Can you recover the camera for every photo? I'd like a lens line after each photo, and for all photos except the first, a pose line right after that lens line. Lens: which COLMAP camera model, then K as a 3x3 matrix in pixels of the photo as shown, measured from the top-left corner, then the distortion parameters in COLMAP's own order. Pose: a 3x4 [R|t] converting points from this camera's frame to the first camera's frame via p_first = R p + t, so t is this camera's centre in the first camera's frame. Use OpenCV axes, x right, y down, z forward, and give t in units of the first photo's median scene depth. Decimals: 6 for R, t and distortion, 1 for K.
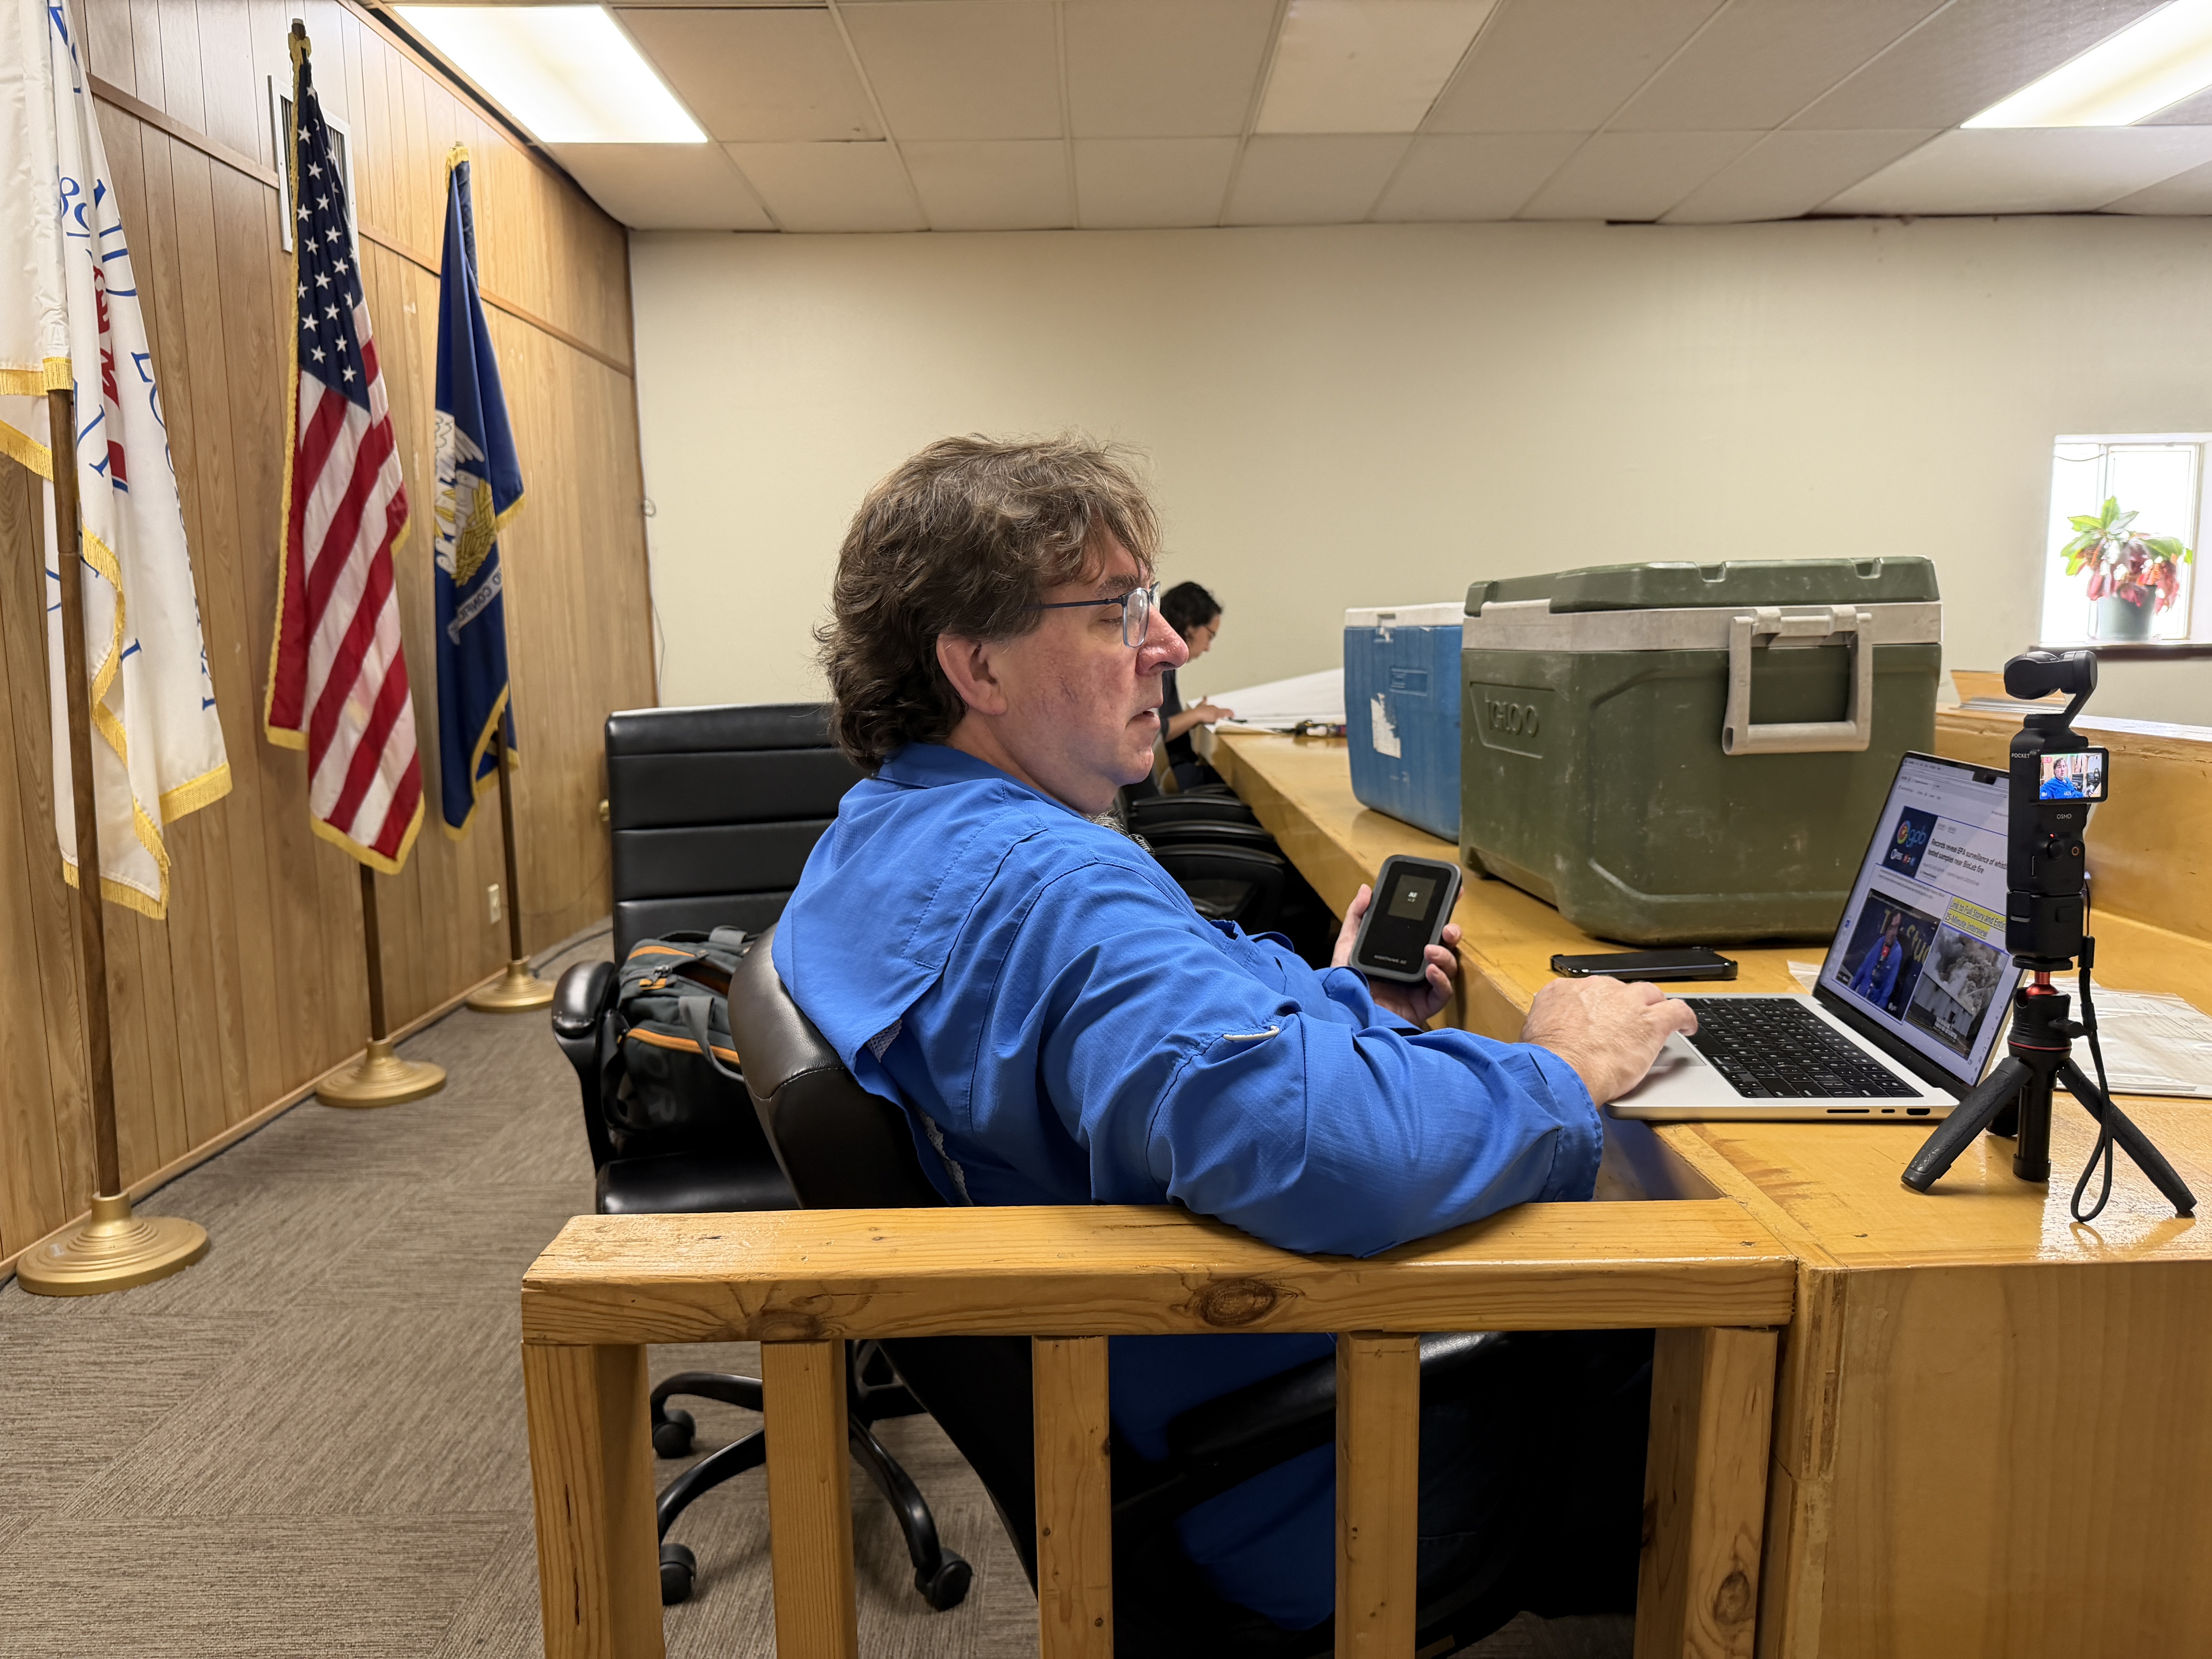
lens RADIAL K [[1542.8, 0, 1106.0], [0, 1542.8, 829.5], [0, 0, 1]] dist [0.030110, -0.043512]
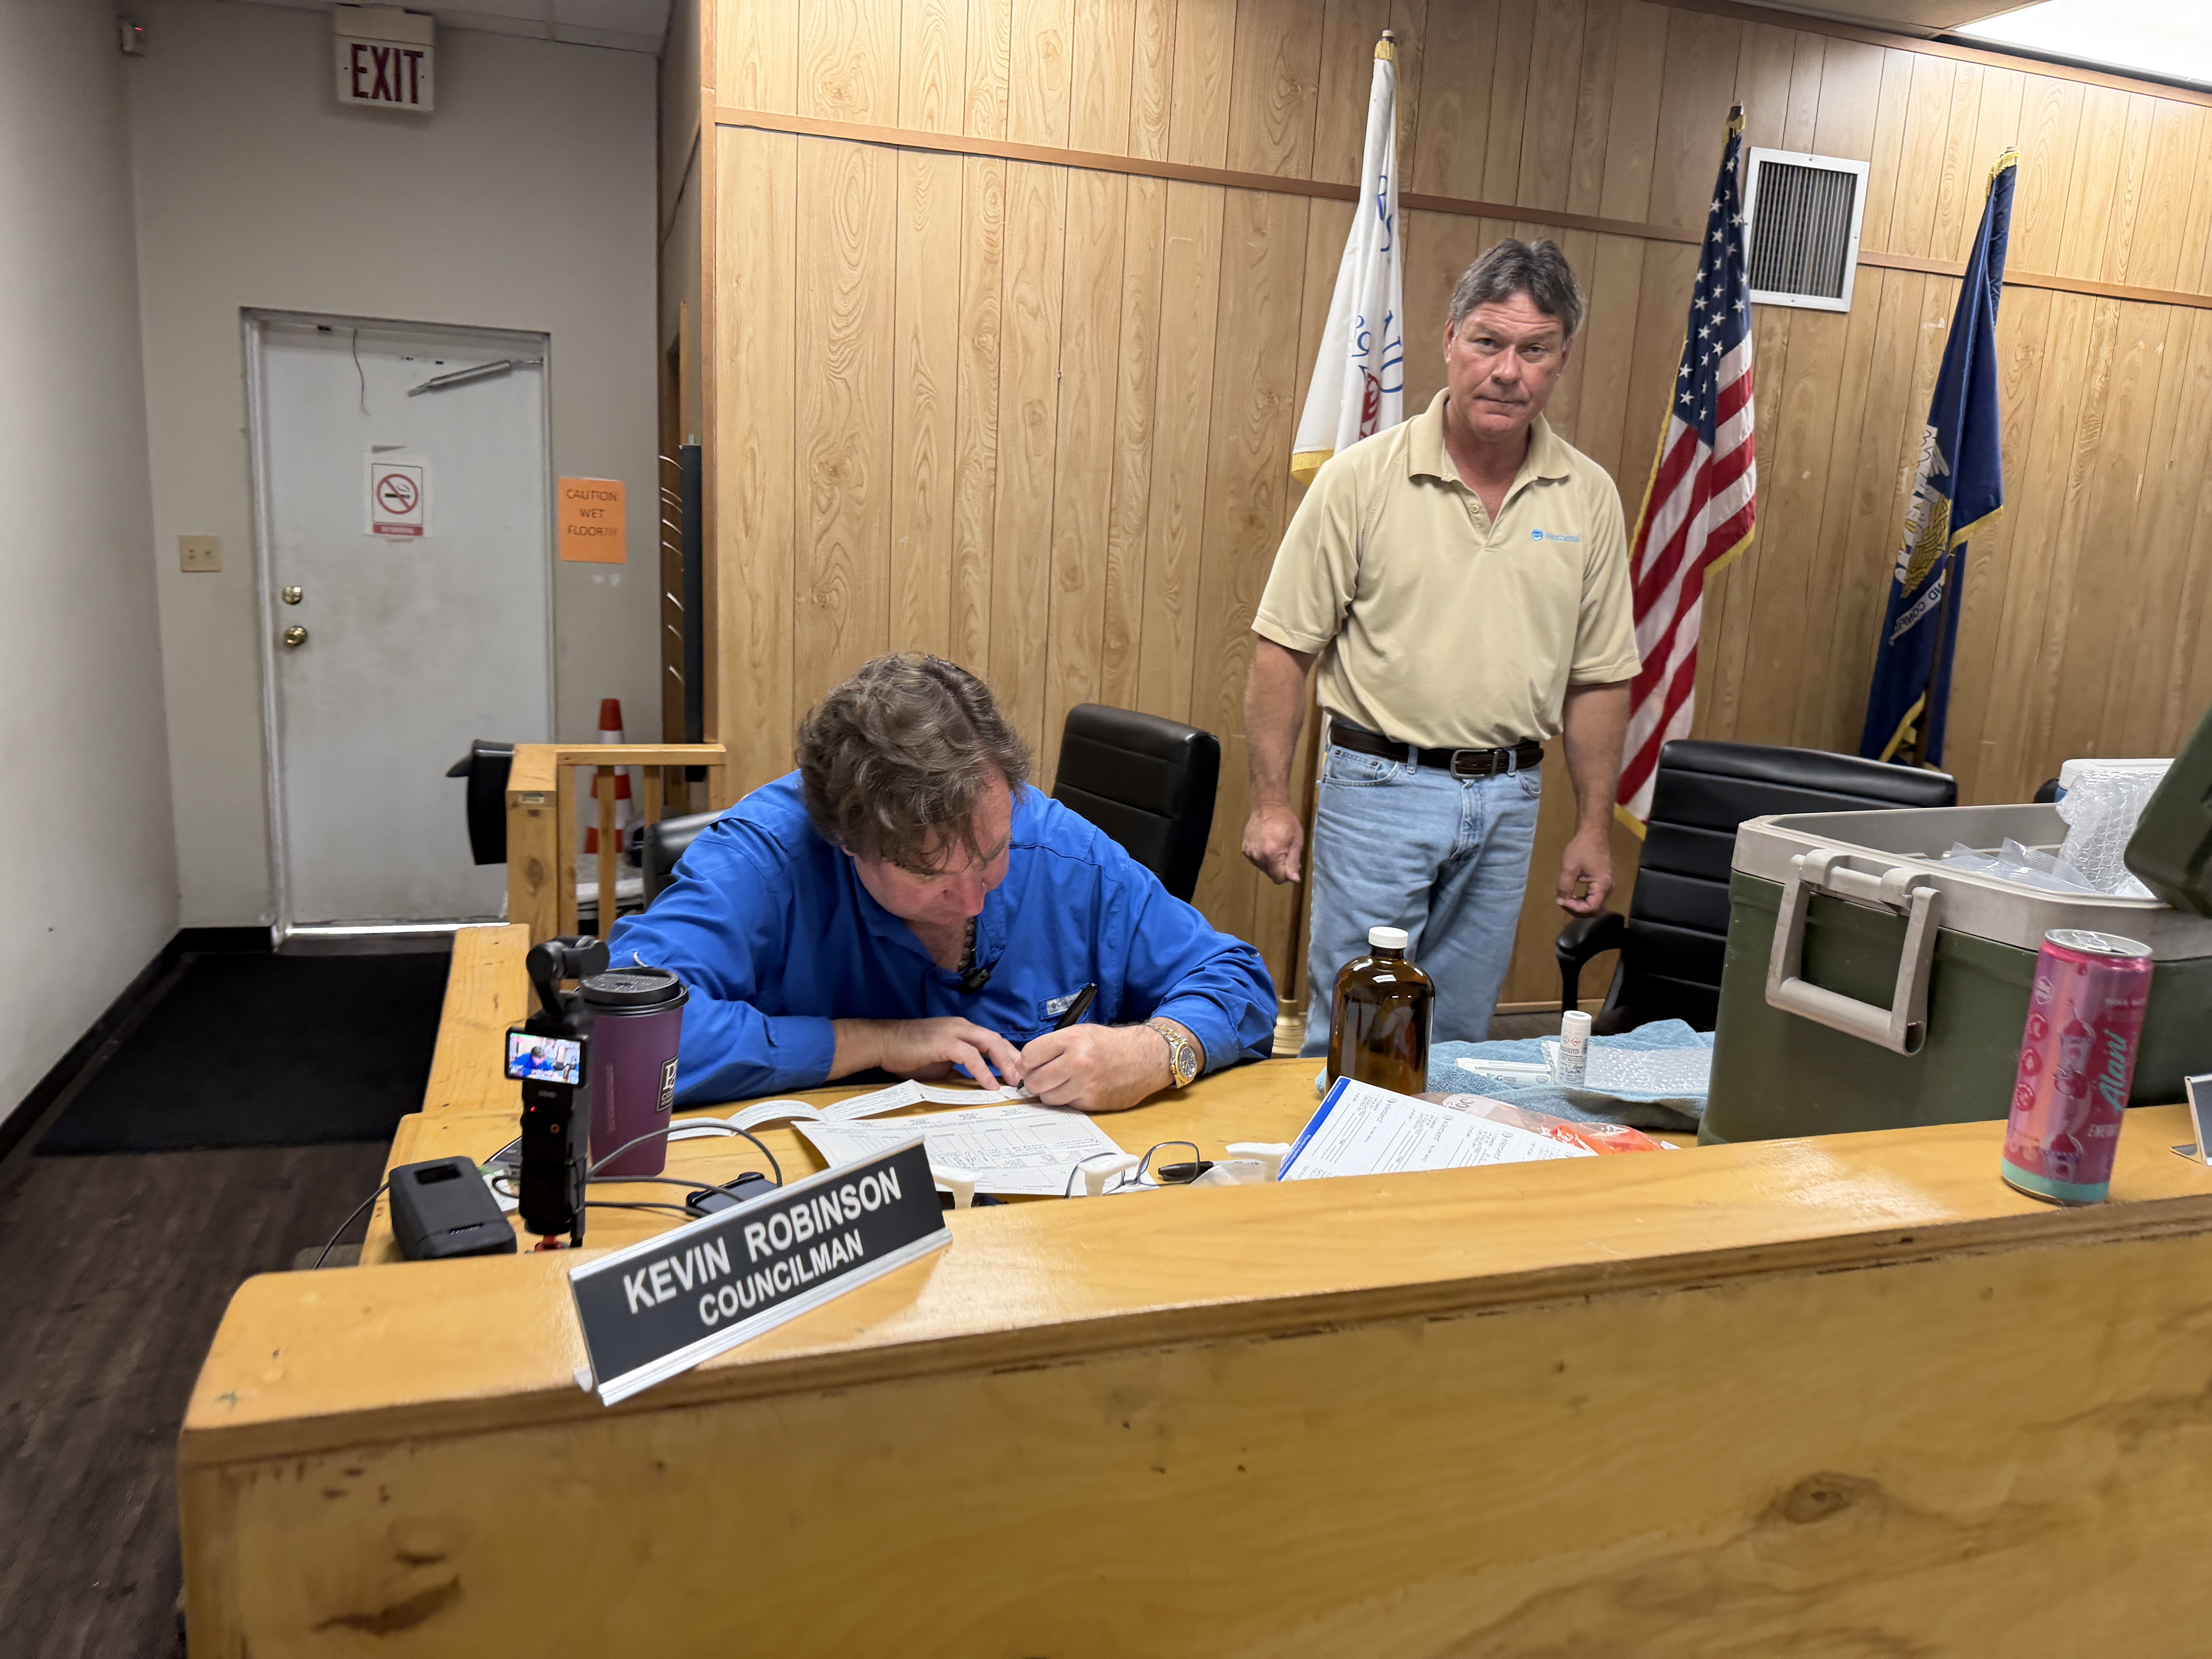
lens RADIAL K [[1544.3, 0, 1128.1], [0, 1544.3, 851.8], [0, 0, 1]] dist [-0.005985, -0.007660]
pose [[0.317401, 0.227917, -0.920495, 0.502006], [-0.183128, 0.967148, 0.176322, -0.104354], [0.930441, 0.112604, 0.348711, 0.245286]]
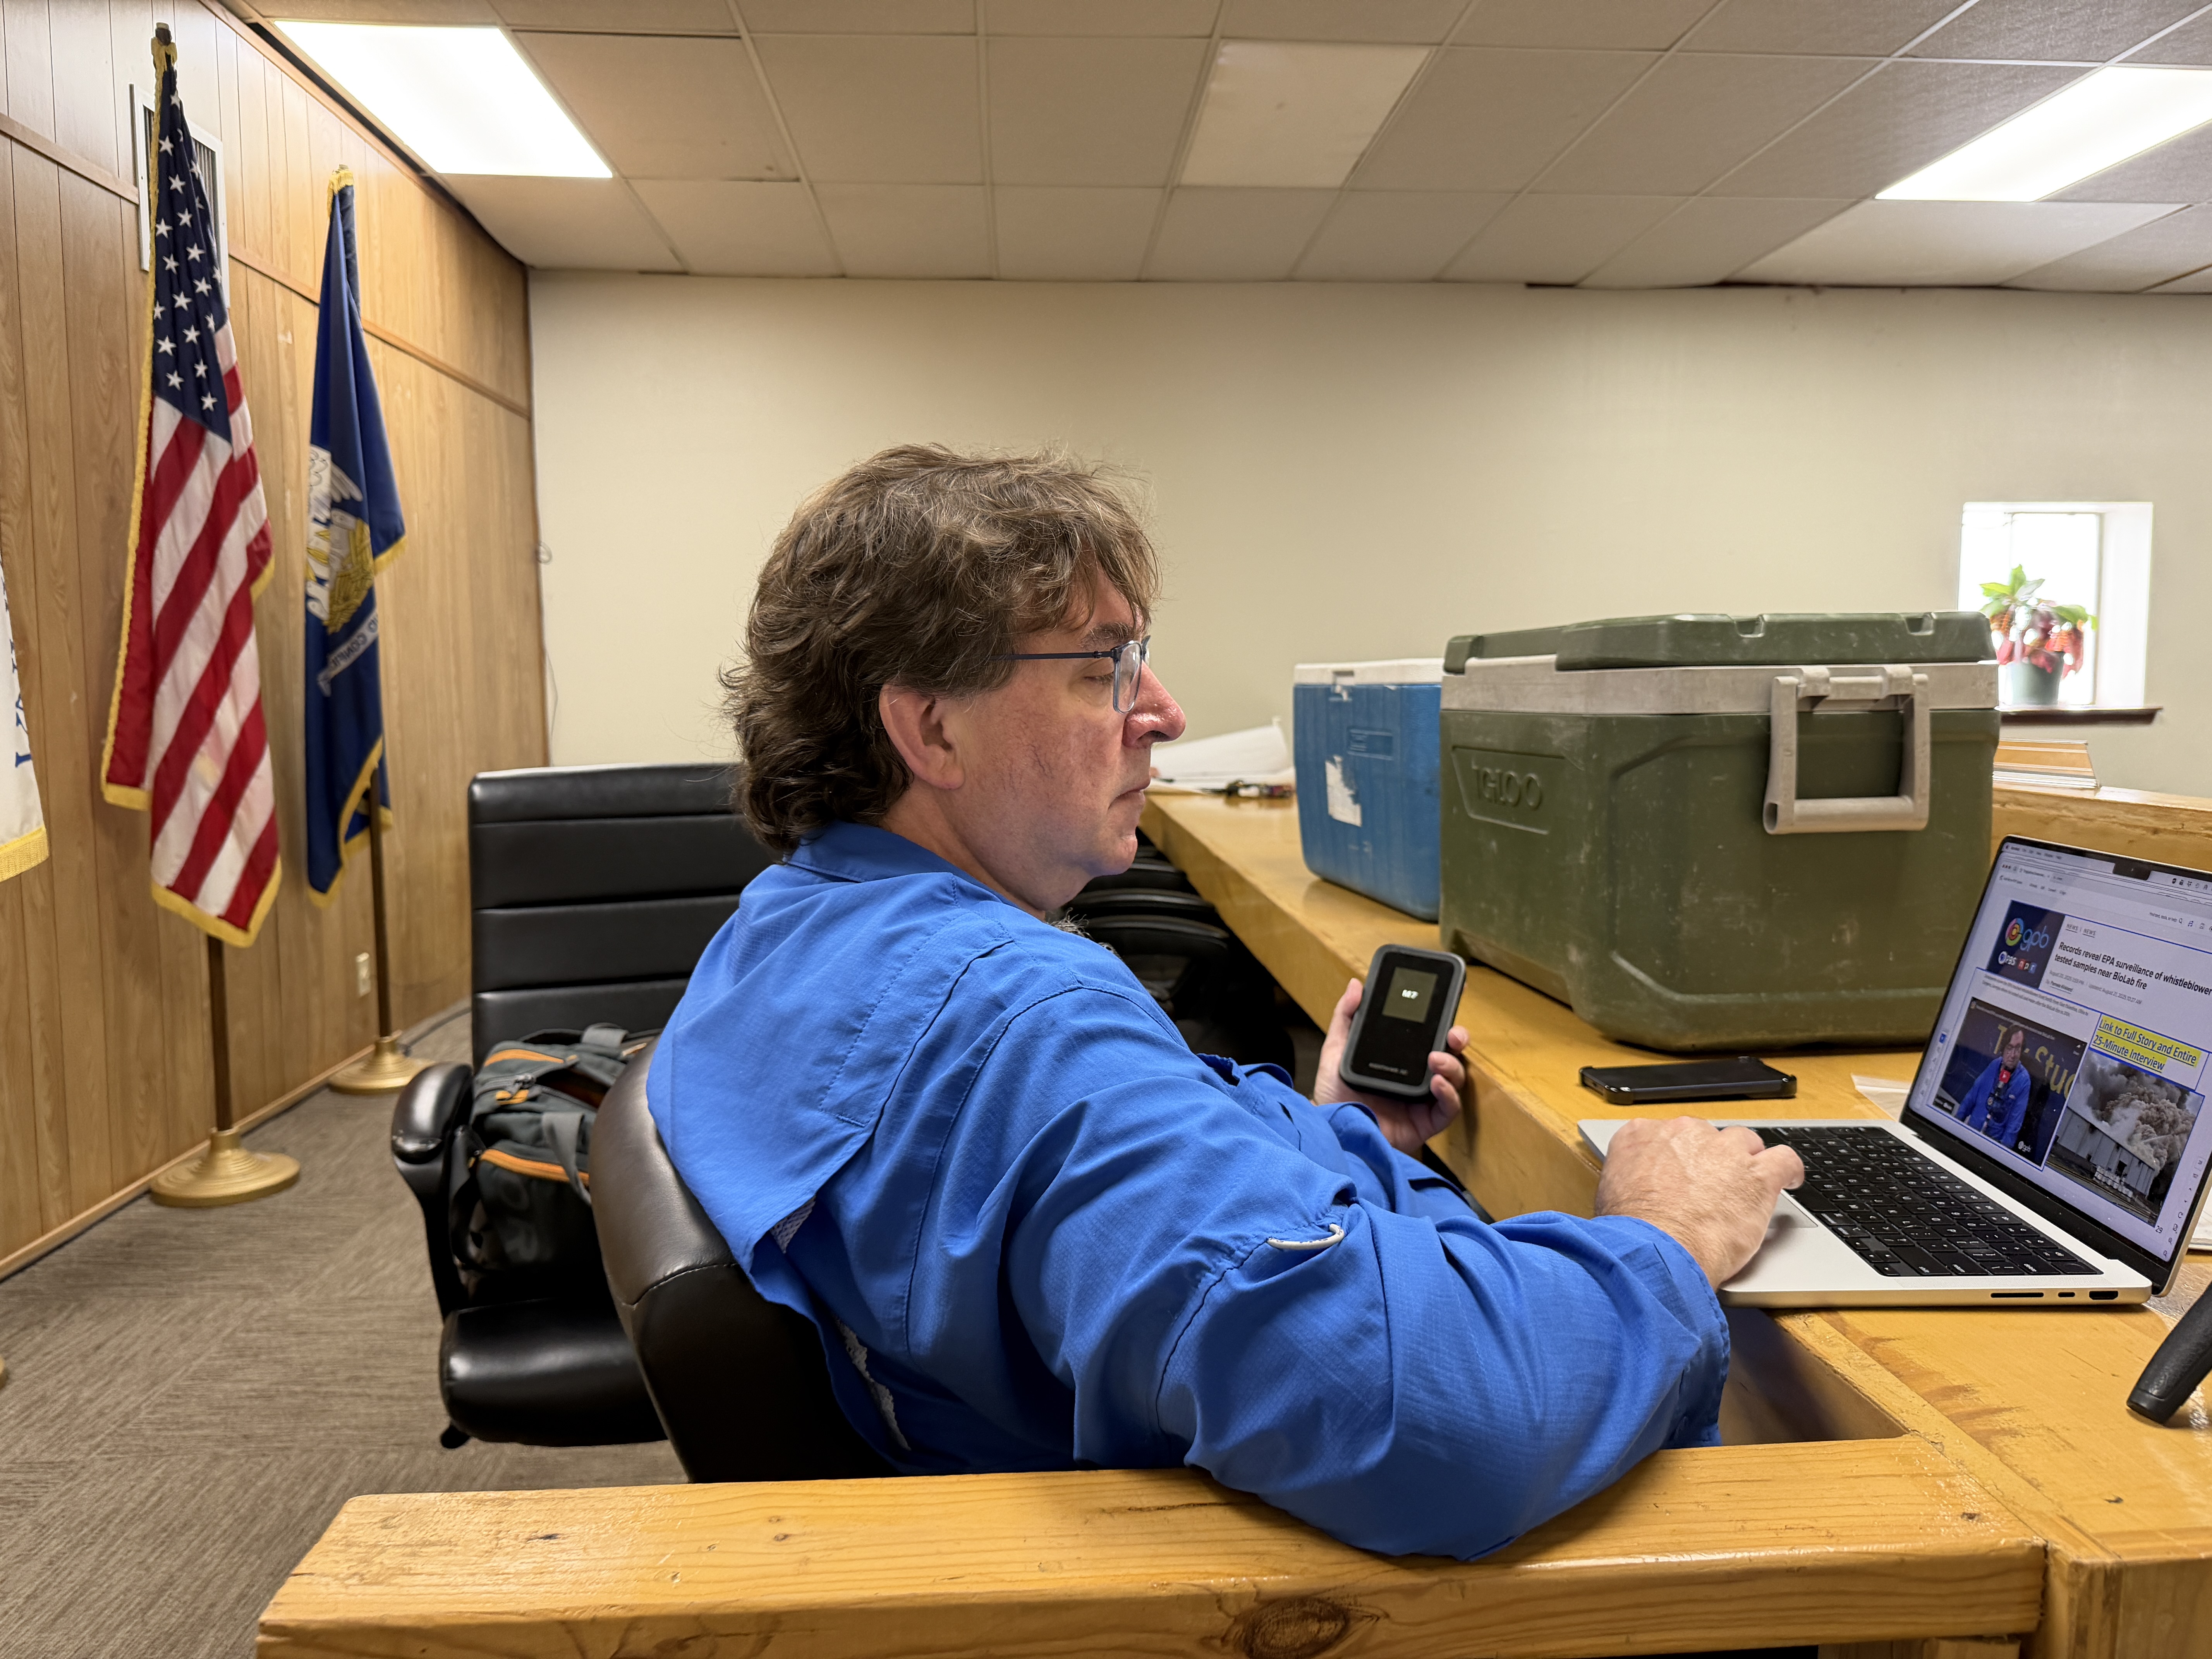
lens RADIAL K [[1554.0, 0, 1105.6], [0, 1554.0, 814.6], [0, 0, 1]] dist [0.003820, -0.010131]
pose [[0.998295, 0.004042, 0.058227, -0.009884], [-0.001360, 0.998940, -0.046021, -0.007602], [-0.058352, 0.045864, 0.997242, 0.061700]]
